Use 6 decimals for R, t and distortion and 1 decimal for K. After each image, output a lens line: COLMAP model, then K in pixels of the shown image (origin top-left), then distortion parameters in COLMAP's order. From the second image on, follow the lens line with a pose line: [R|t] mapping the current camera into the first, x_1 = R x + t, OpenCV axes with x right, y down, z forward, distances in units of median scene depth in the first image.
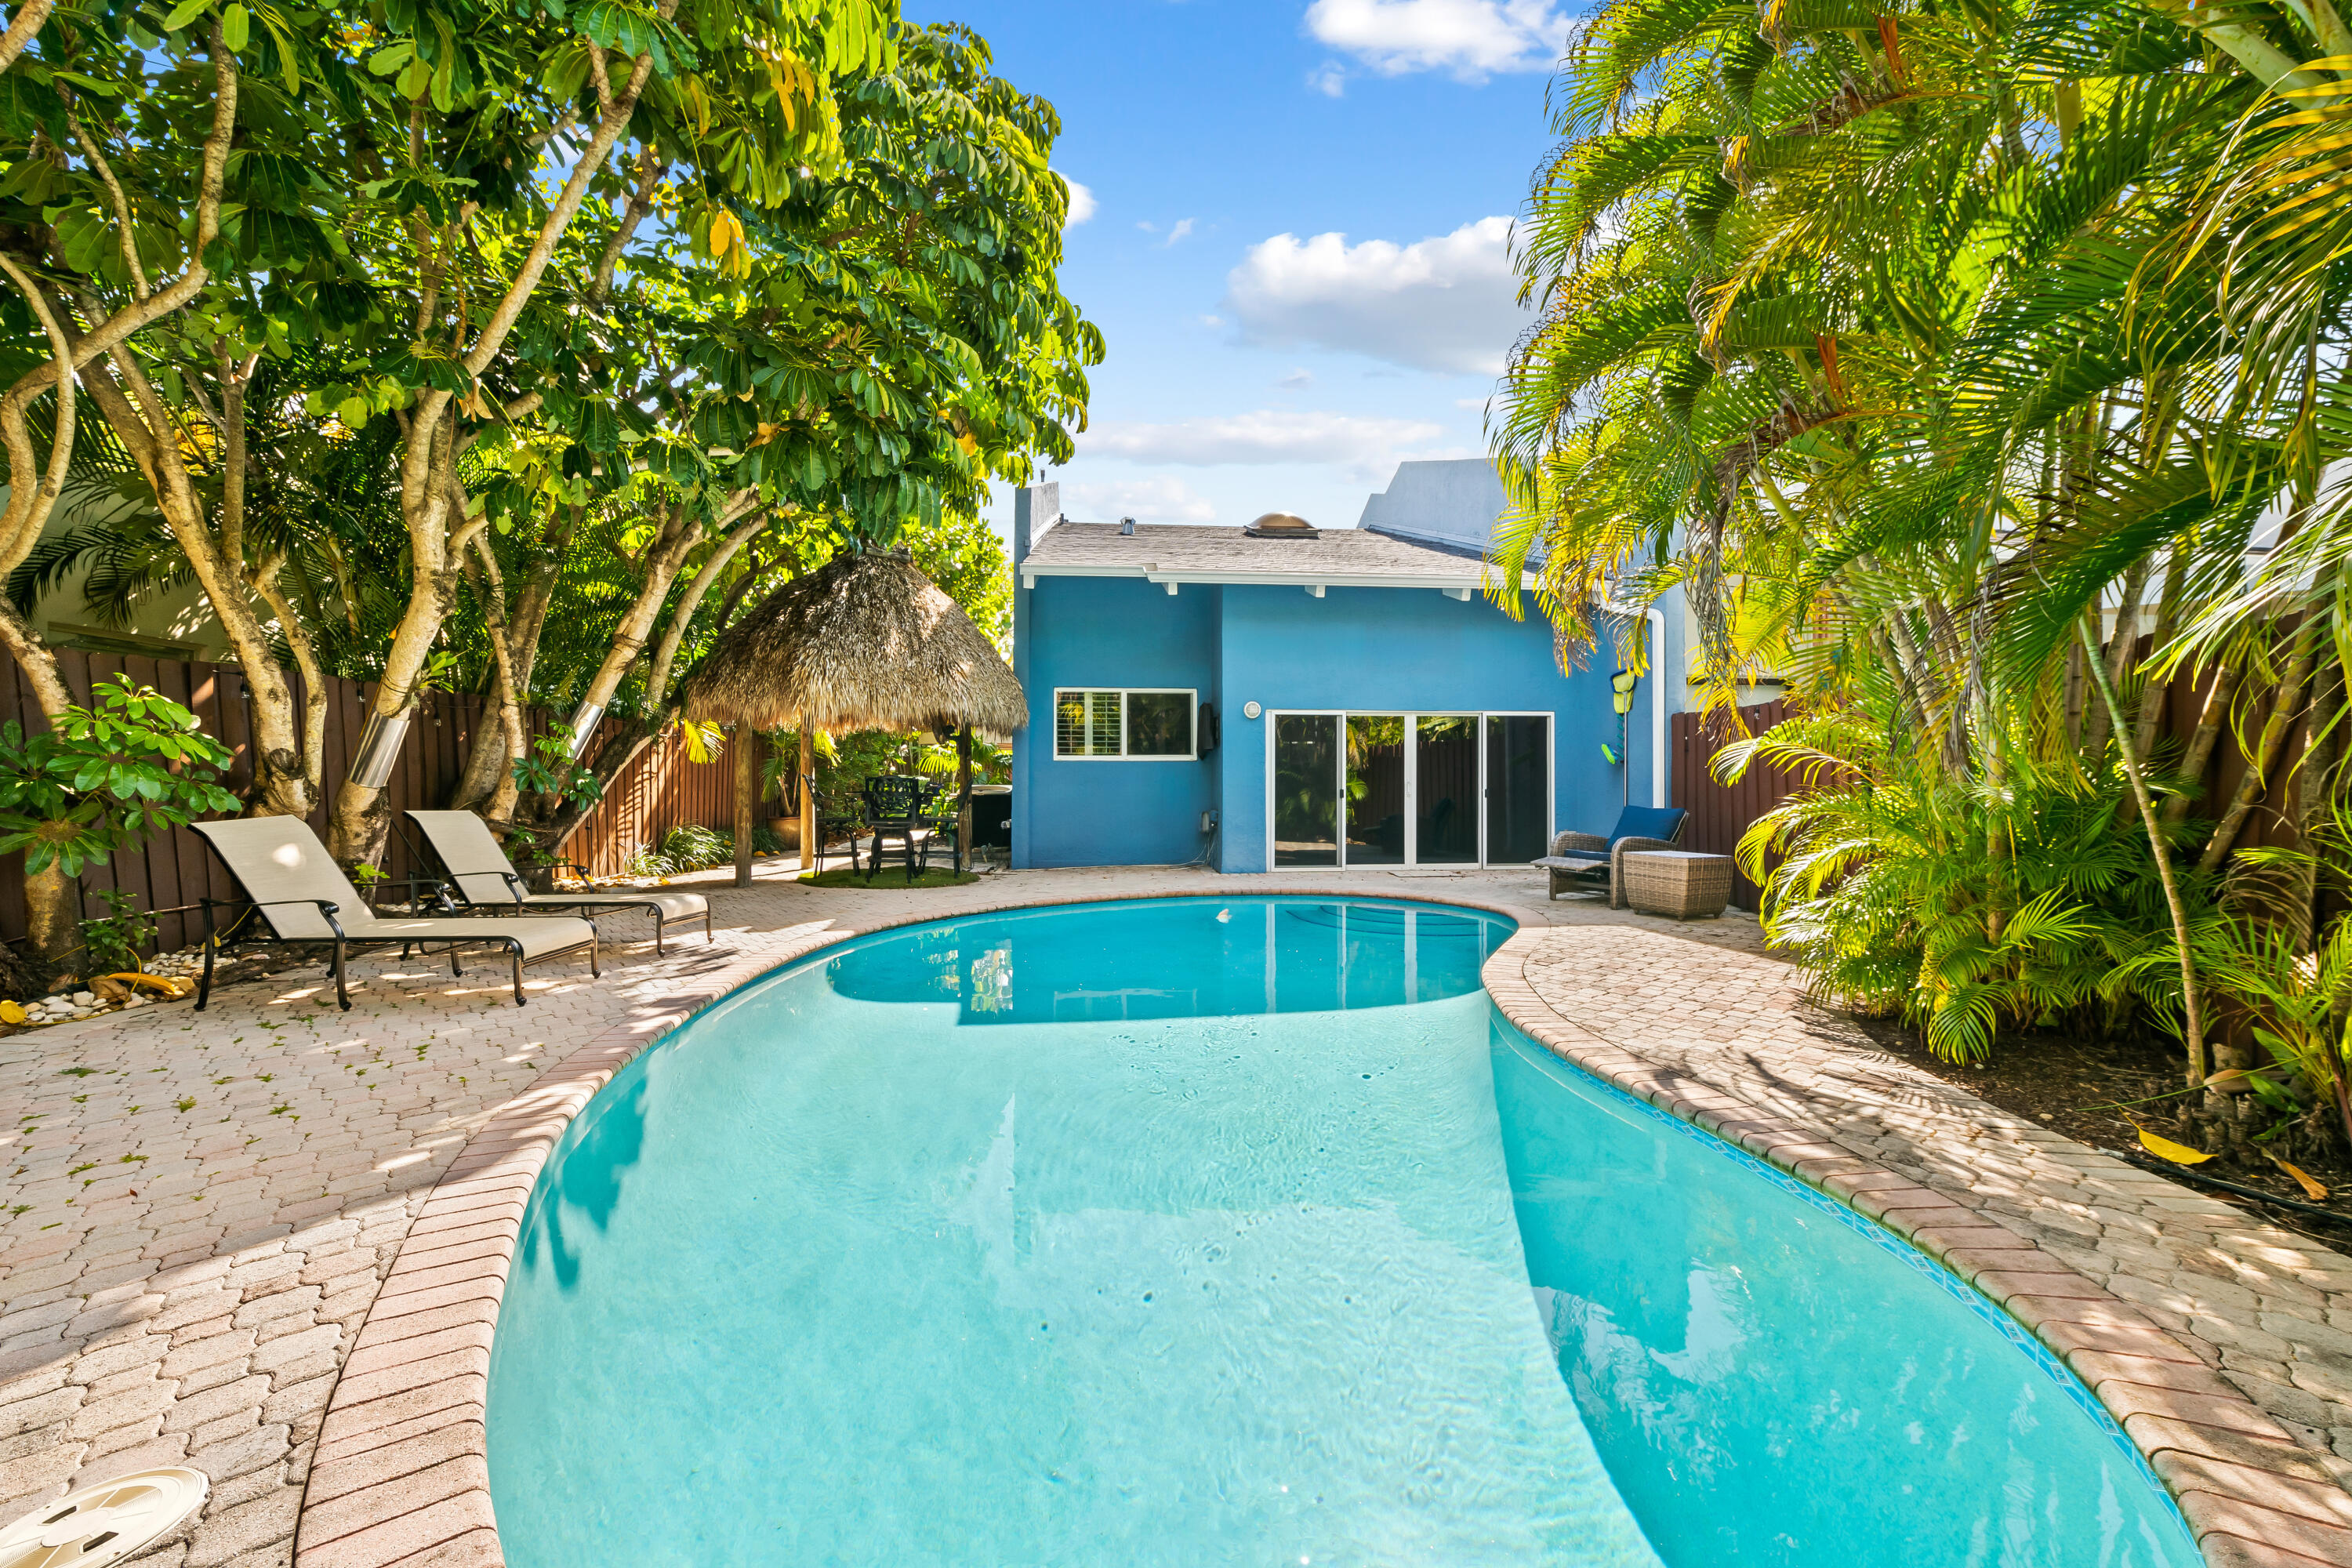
lens RADIAL K [[930.8, 0, 1186.4], [0, 930.8, 781.2], [0, 0, 1]] dist [0.001182, -0.002564]
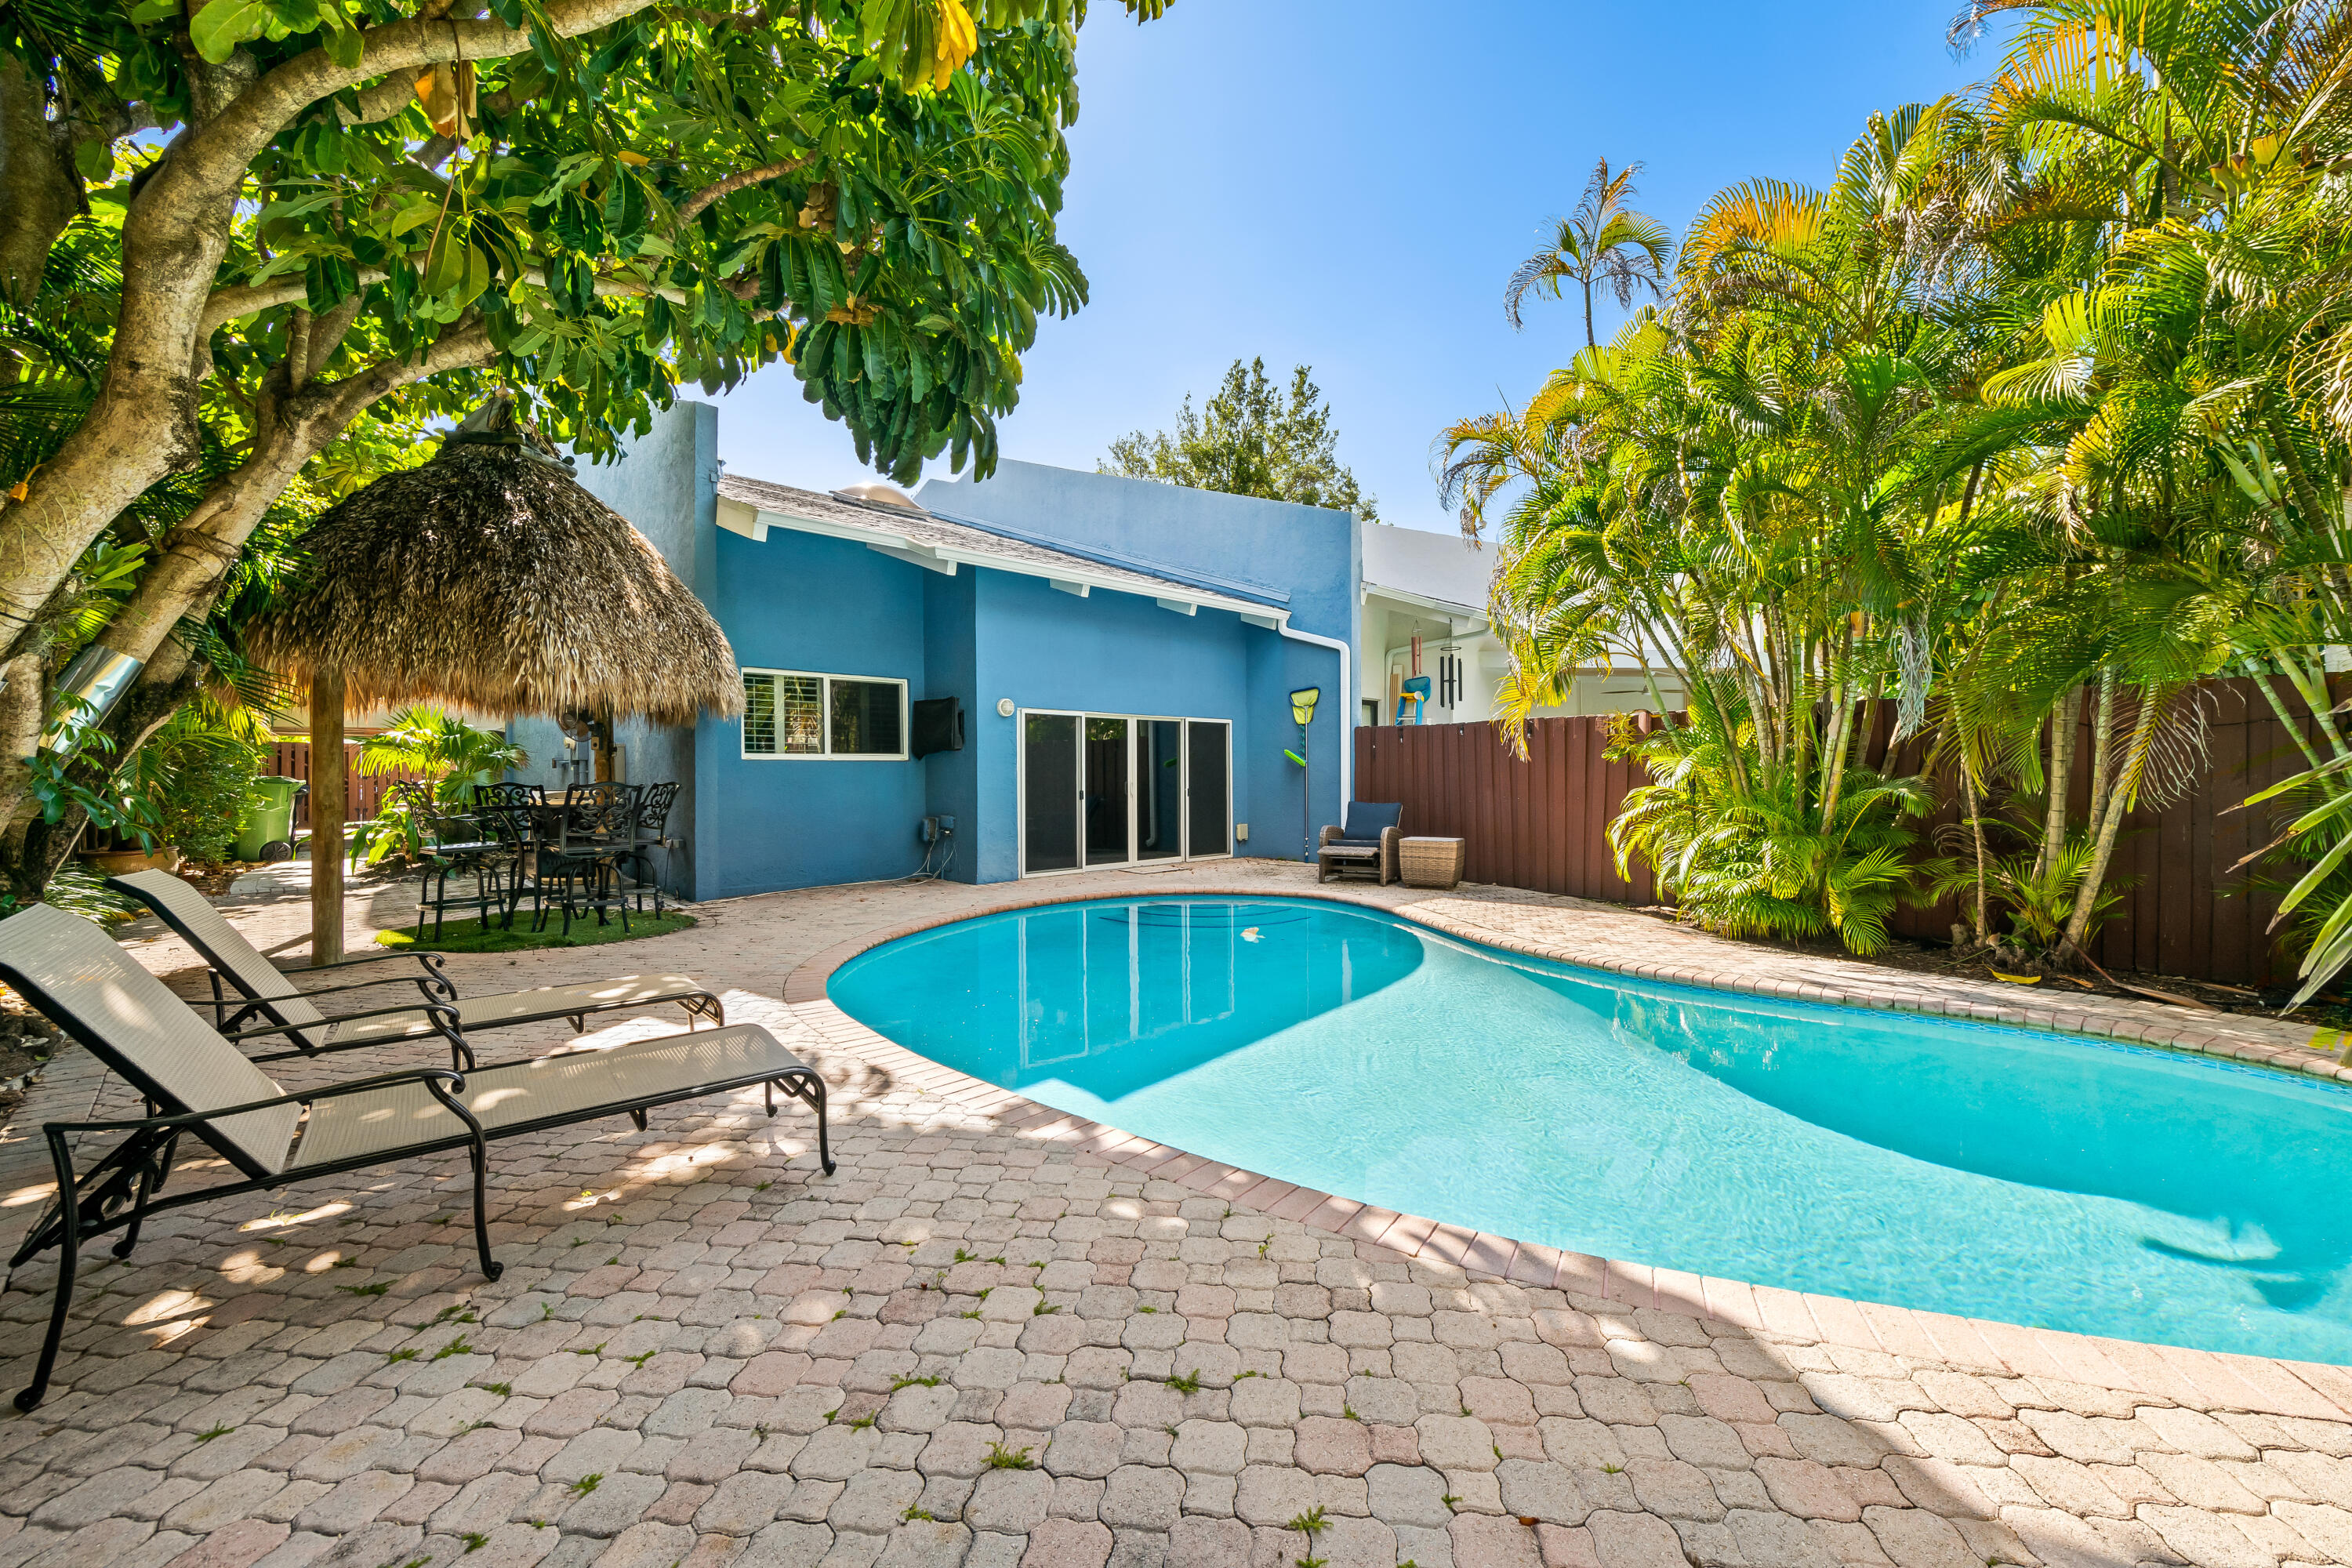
lens RADIAL K [[930.8, 0, 1186.4], [0, 930.8, 781.2], [0, 0, 1]] dist [0.001182, -0.002564]
pose [[0.770562, -0.009118, 0.637300, -0.381088], [0.005431, 0.999955, 0.007740, -0.008585], [-0.637342, -0.002503, 0.770577, 0.160214]]
